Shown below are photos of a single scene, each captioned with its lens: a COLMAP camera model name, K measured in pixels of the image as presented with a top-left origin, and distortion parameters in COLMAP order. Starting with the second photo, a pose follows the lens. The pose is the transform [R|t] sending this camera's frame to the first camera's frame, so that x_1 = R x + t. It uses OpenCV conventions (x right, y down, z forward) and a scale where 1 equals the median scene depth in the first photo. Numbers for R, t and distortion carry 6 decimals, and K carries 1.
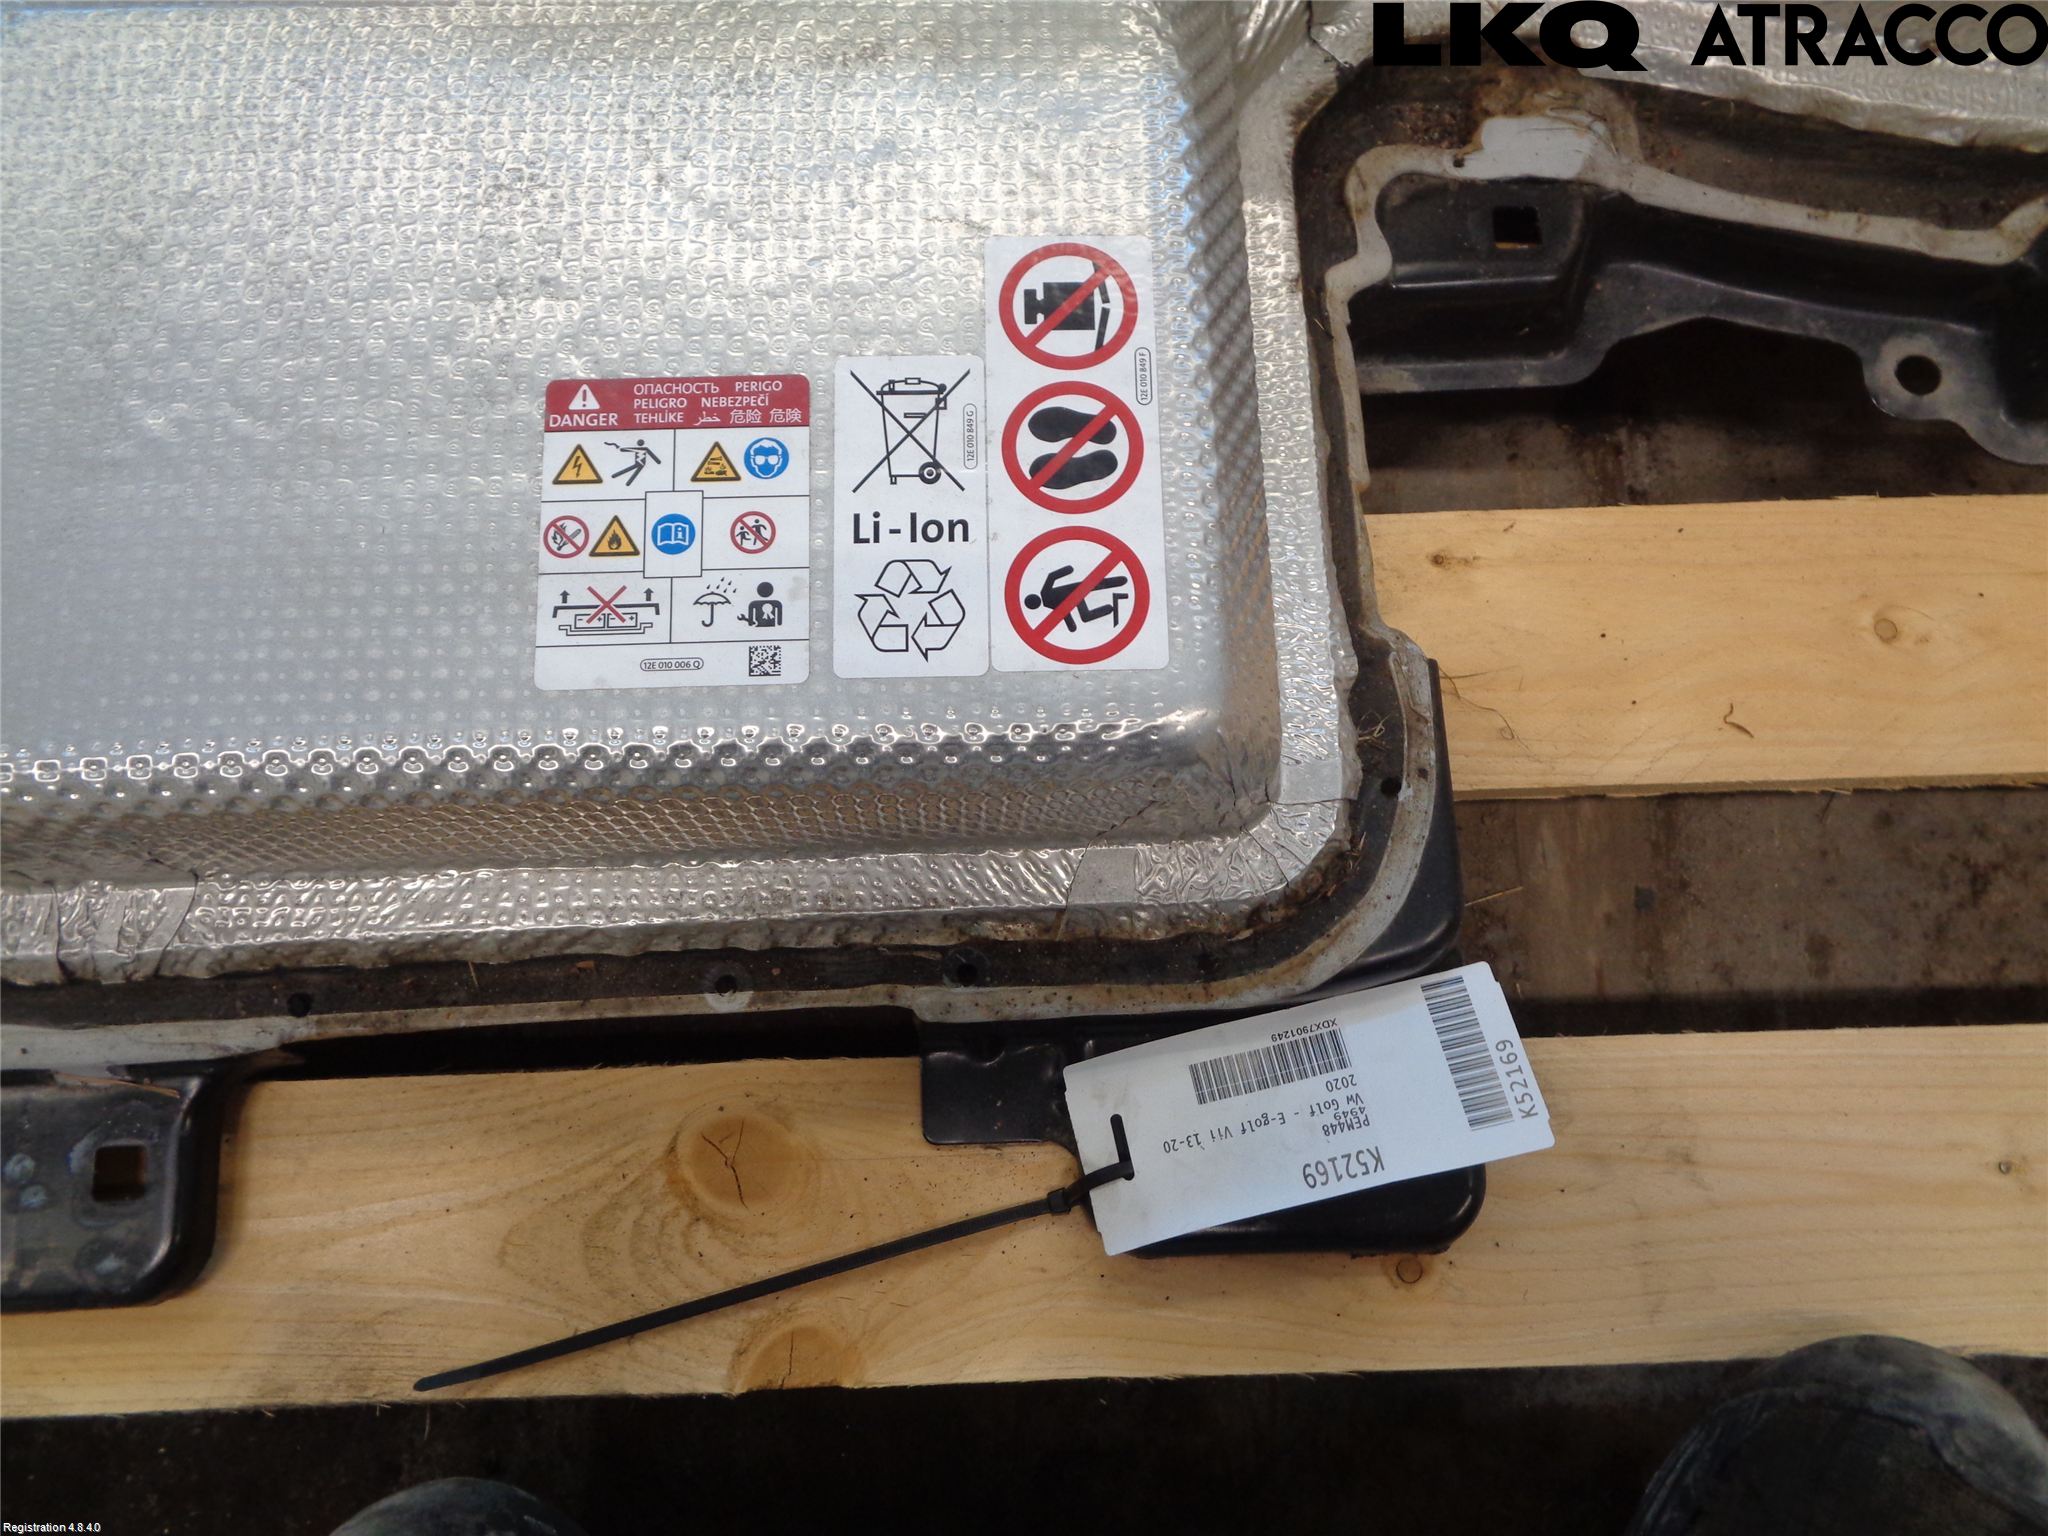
lens RADIAL K [[1528.1, 0, 1032.1], [0, 1528.1, 779.8], [0, 0, 1]] dist [0.008214, 0.001099]
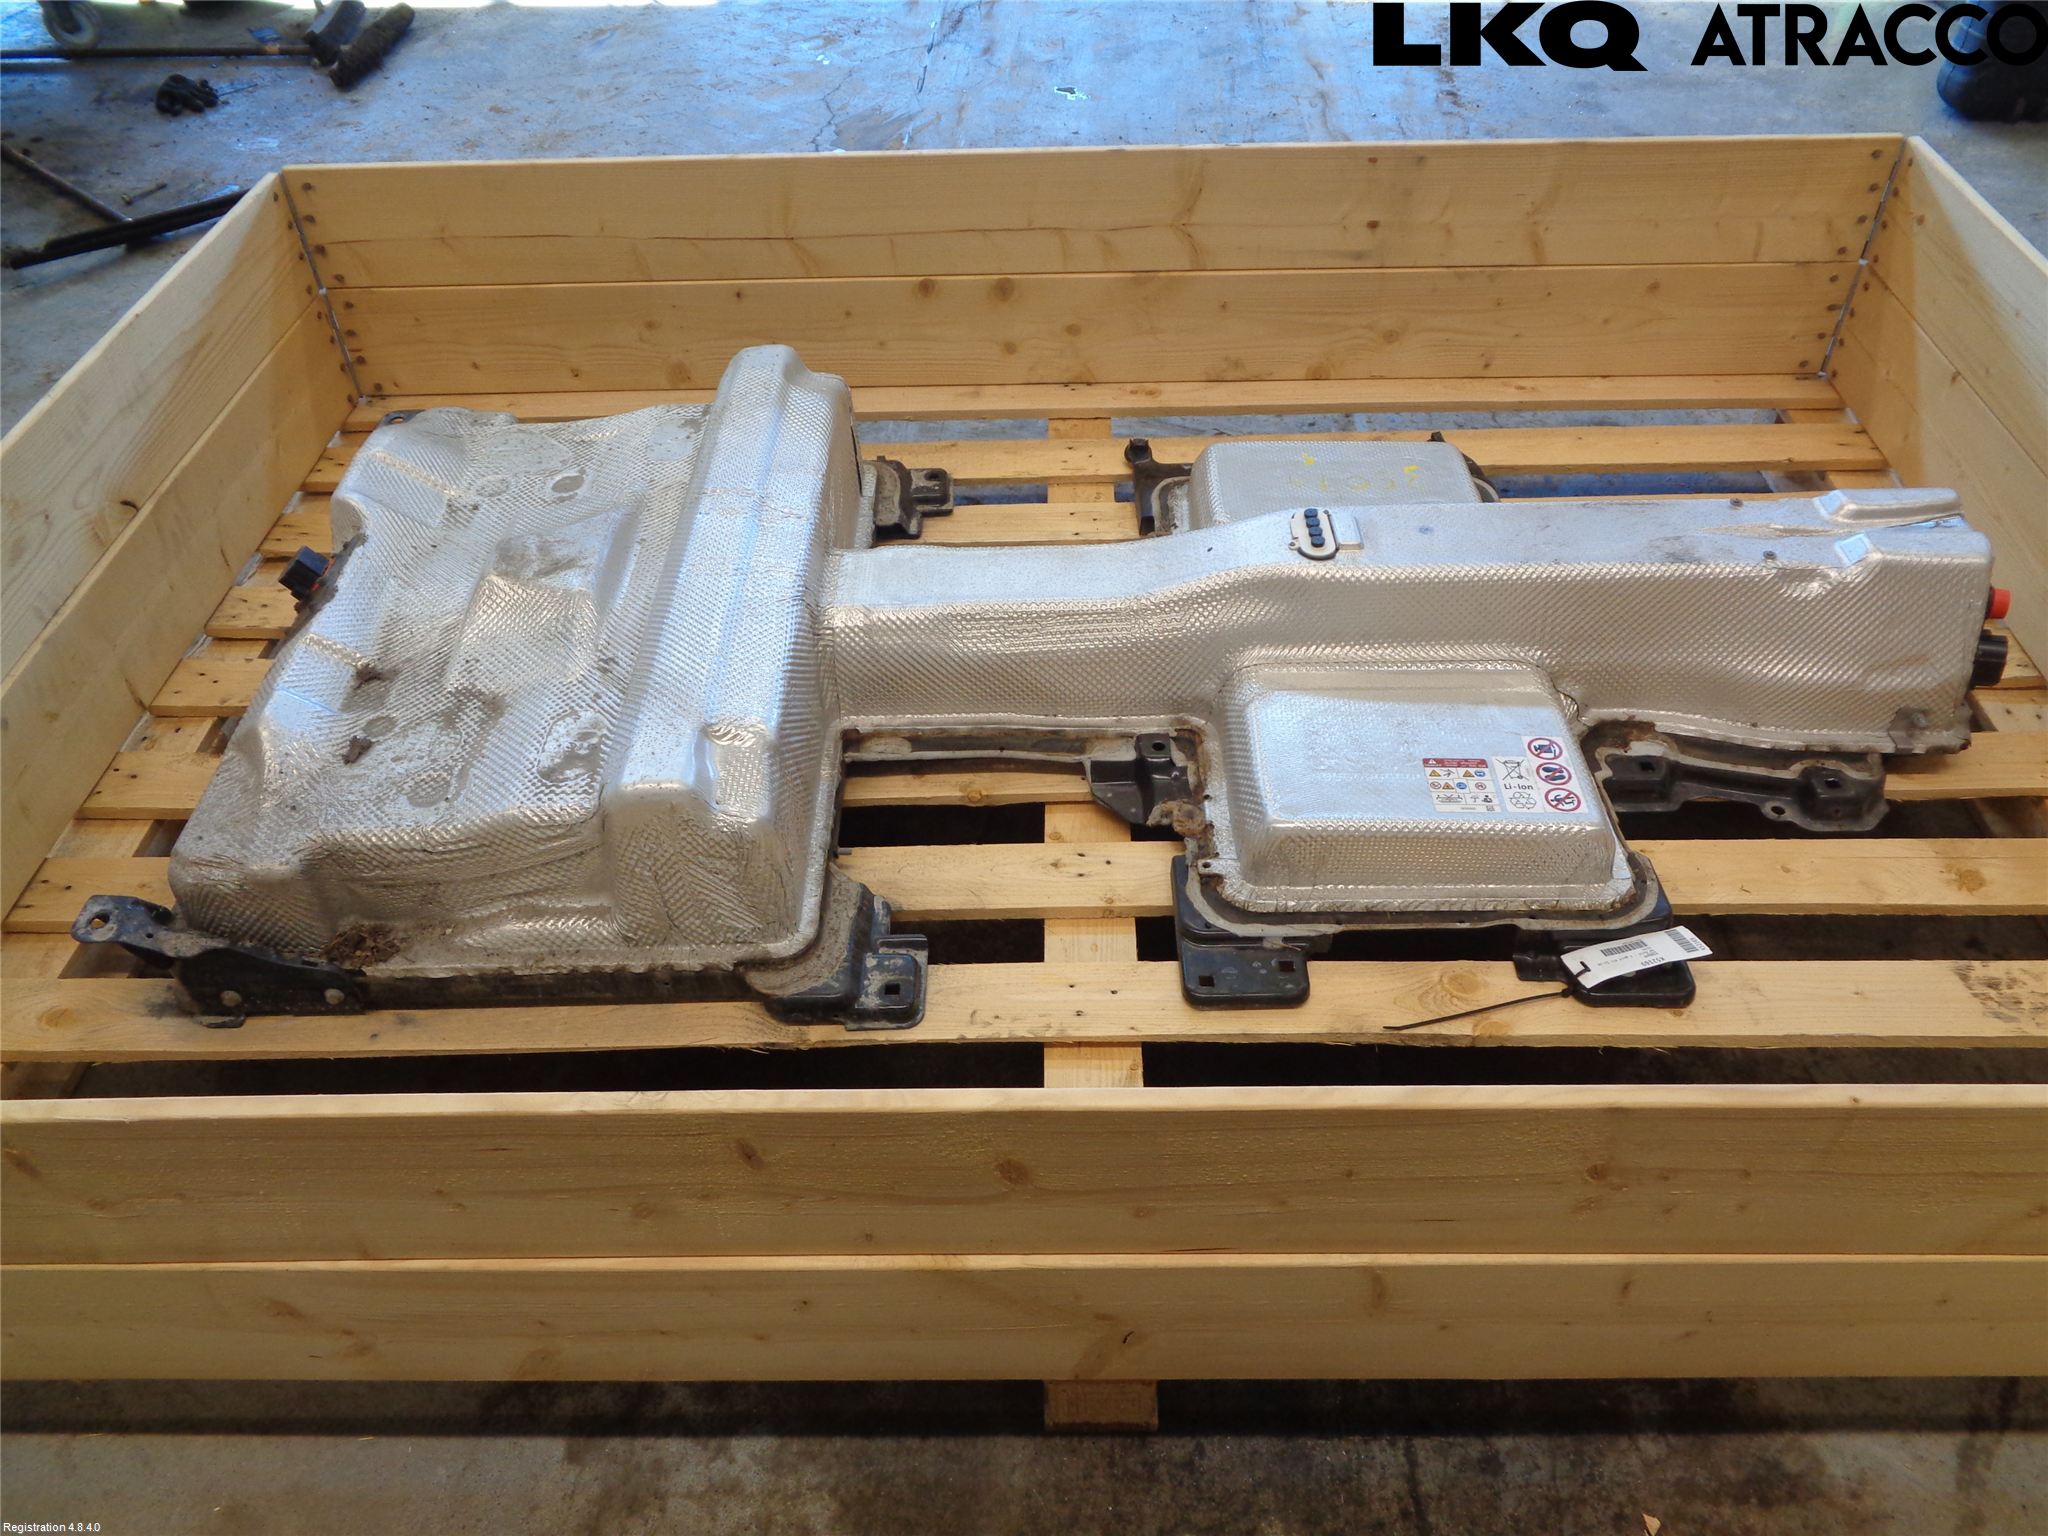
lens RADIAL K [[1528.1, 0, 1024.3], [0, 1528.1, 768.0], [0, 0, 1]] dist [0.008214, 0.001099]
pose [[0.998865, 0.023088, -0.041666, -1.206884], [-0.043035, 0.812377, -0.581542, 2.190931], [0.020422, 0.582675, 0.812448, -2.346149]]
